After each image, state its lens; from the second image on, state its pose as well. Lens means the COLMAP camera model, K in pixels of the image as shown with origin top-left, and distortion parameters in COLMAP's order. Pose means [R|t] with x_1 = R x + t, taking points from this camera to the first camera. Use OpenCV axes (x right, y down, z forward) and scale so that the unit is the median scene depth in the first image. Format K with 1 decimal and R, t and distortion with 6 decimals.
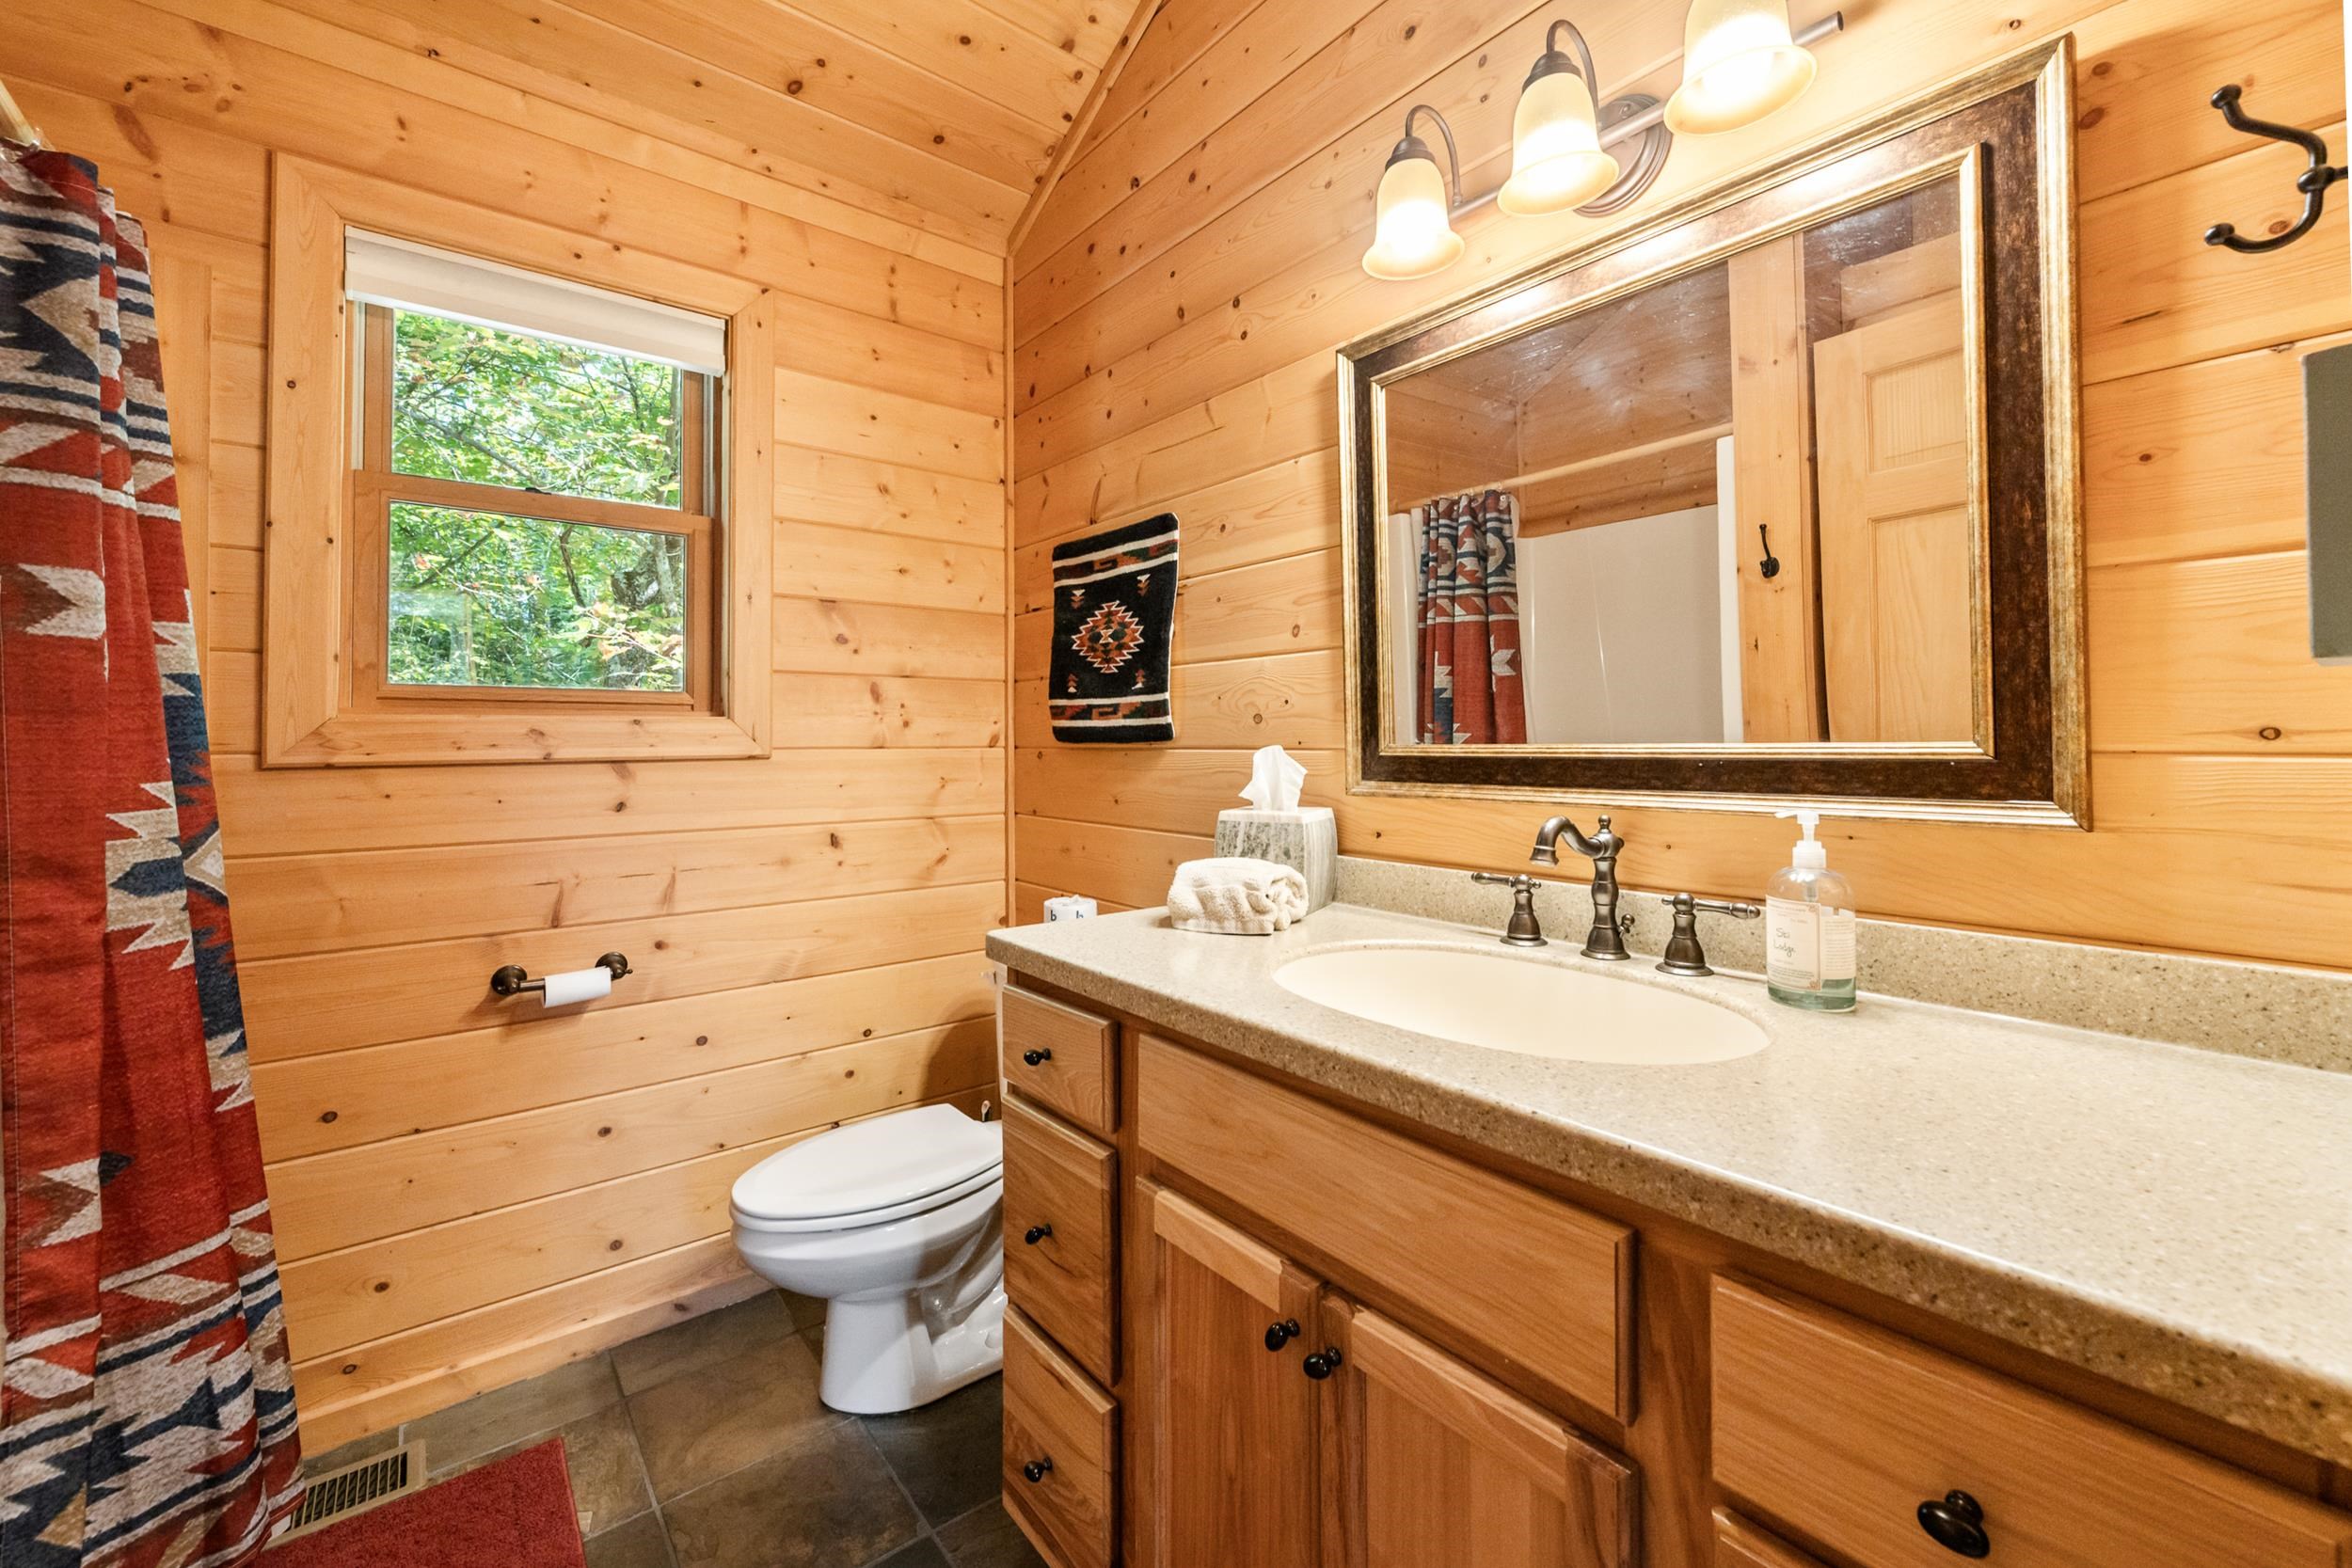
lens RADIAL K [[938.8, 0, 1197.0], [0, 938.8, 750.7], [0, 0, 1]] dist [-0.006523, 0.000304]
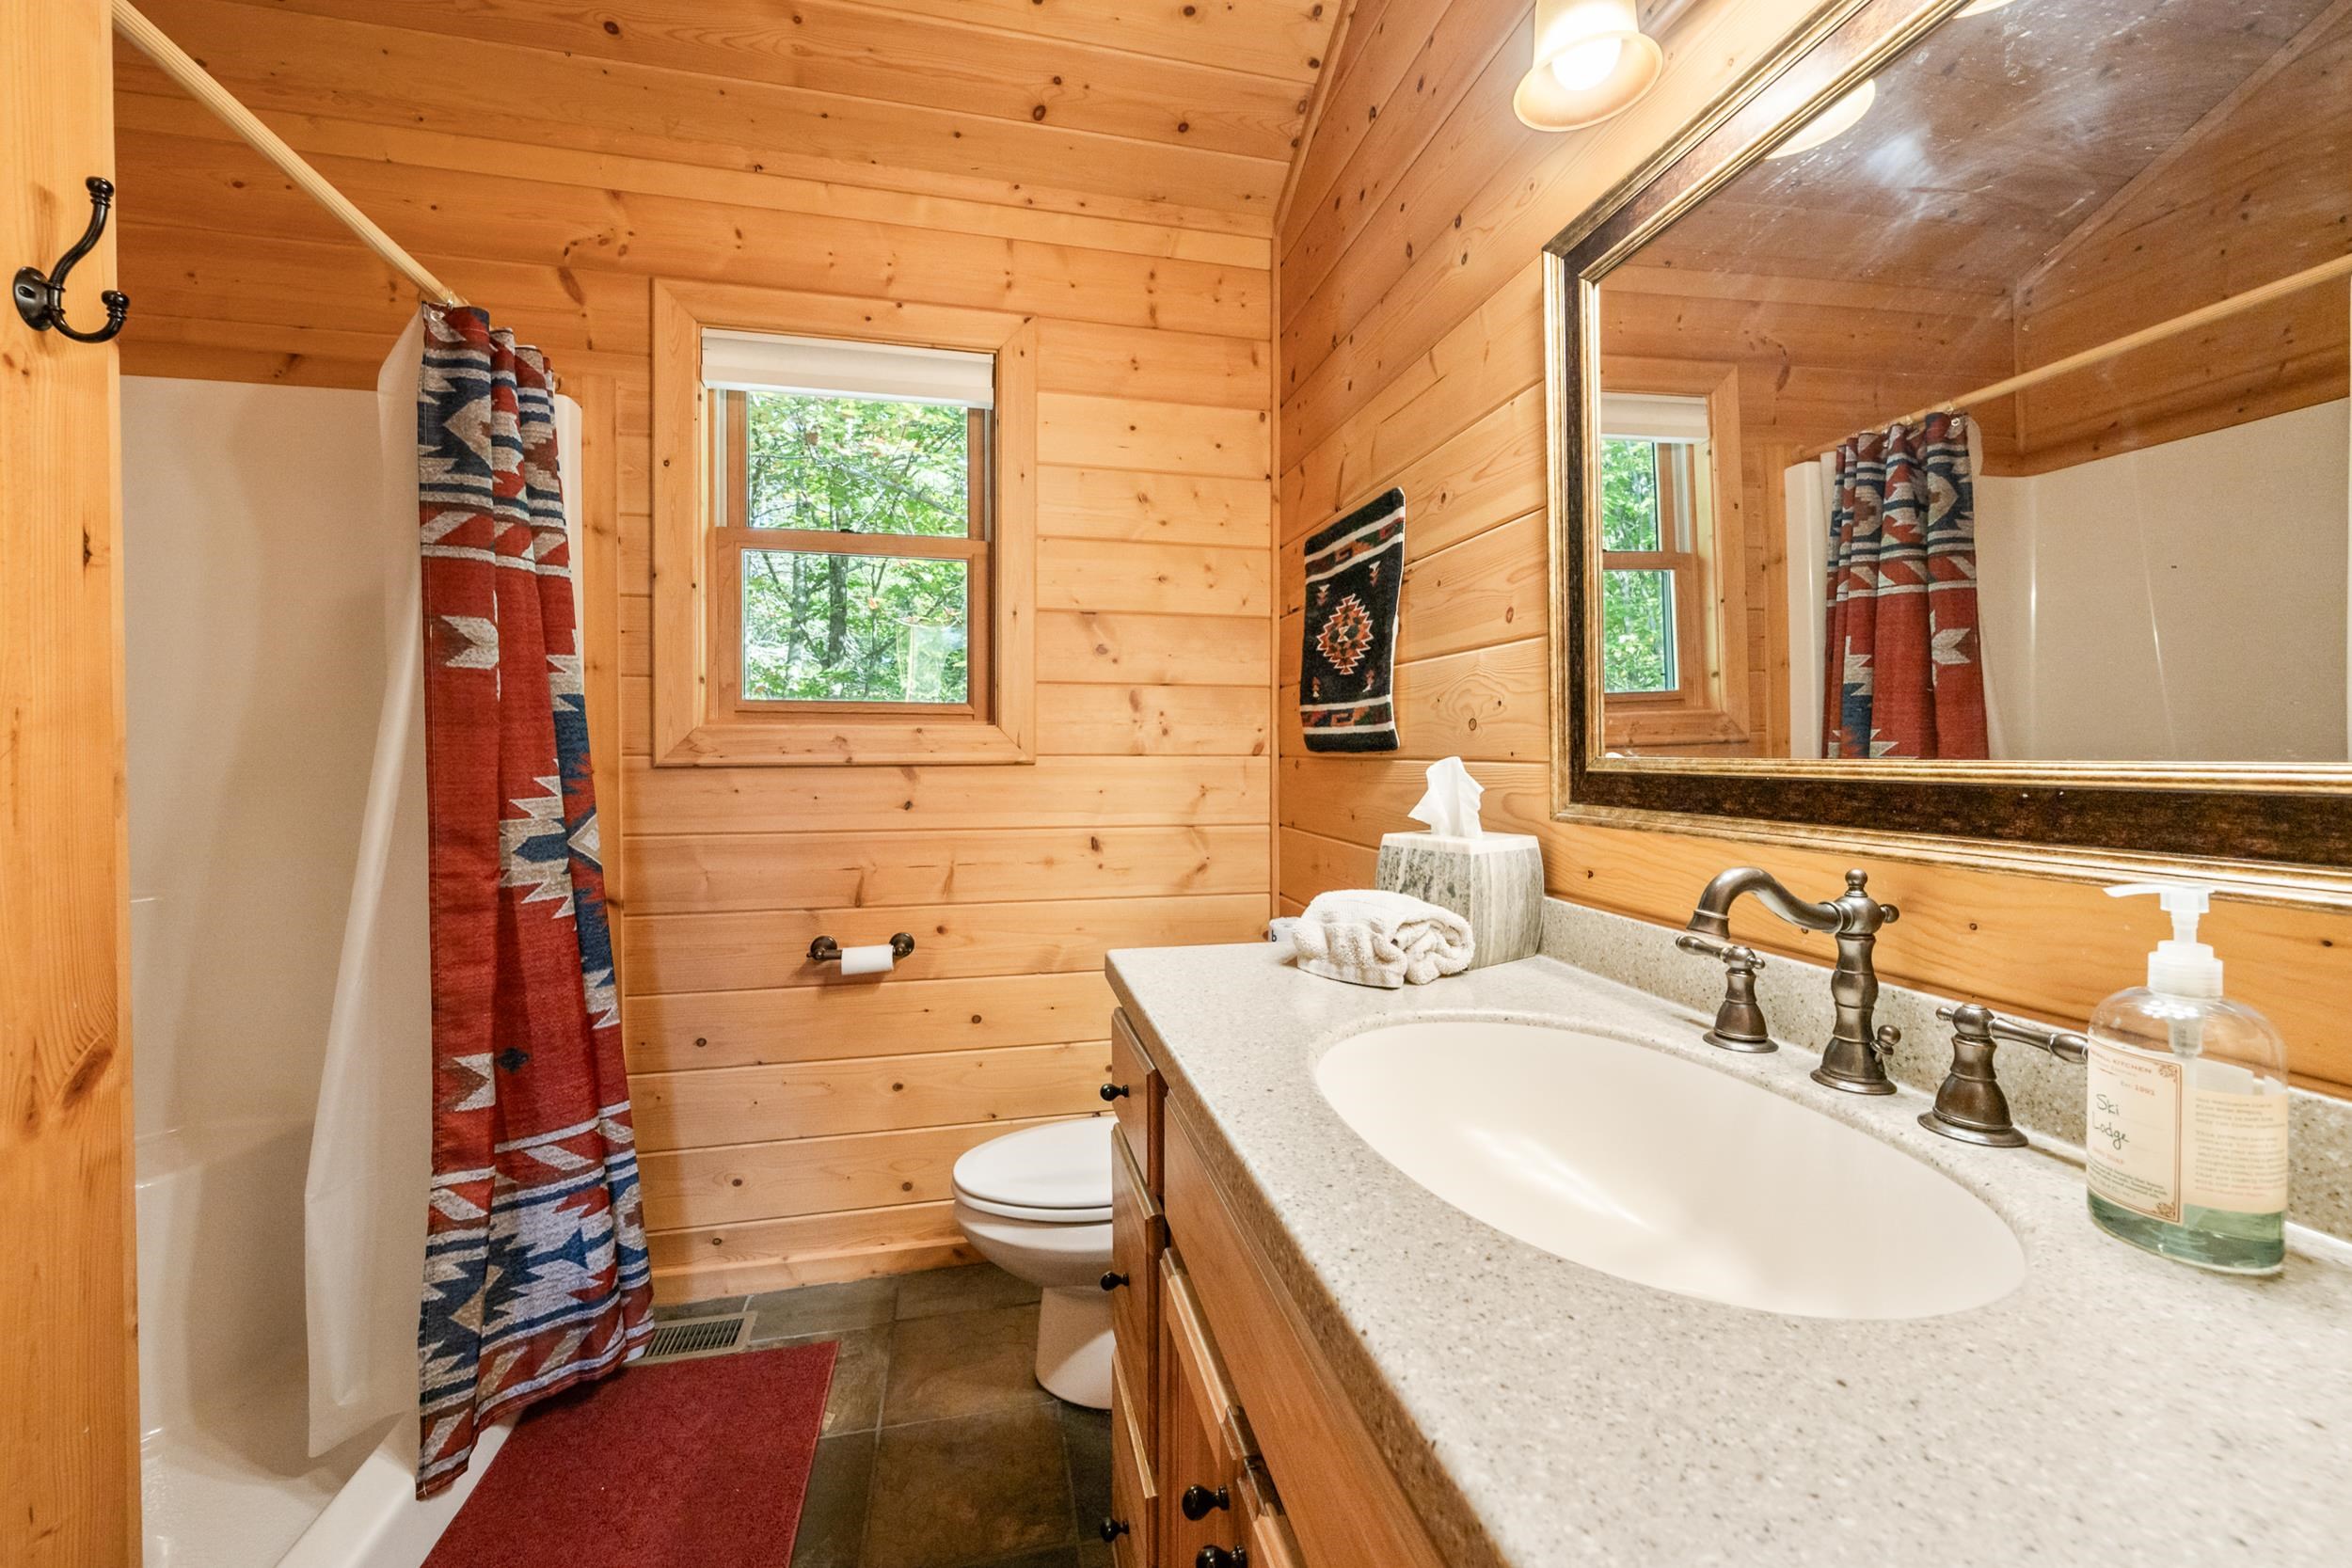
lens RADIAL K [[935.3, 0, 1176.0], [0, 935.3, 784.0], [0, 0, 1]] dist [-0.002700, -0.005953]
pose [[0.899745, 0.022266, -0.435847, 0.198660], [-0.010557, 0.999516, 0.029268, -0.002889], [0.436288, -0.021732, 0.899545, 0.147348]]
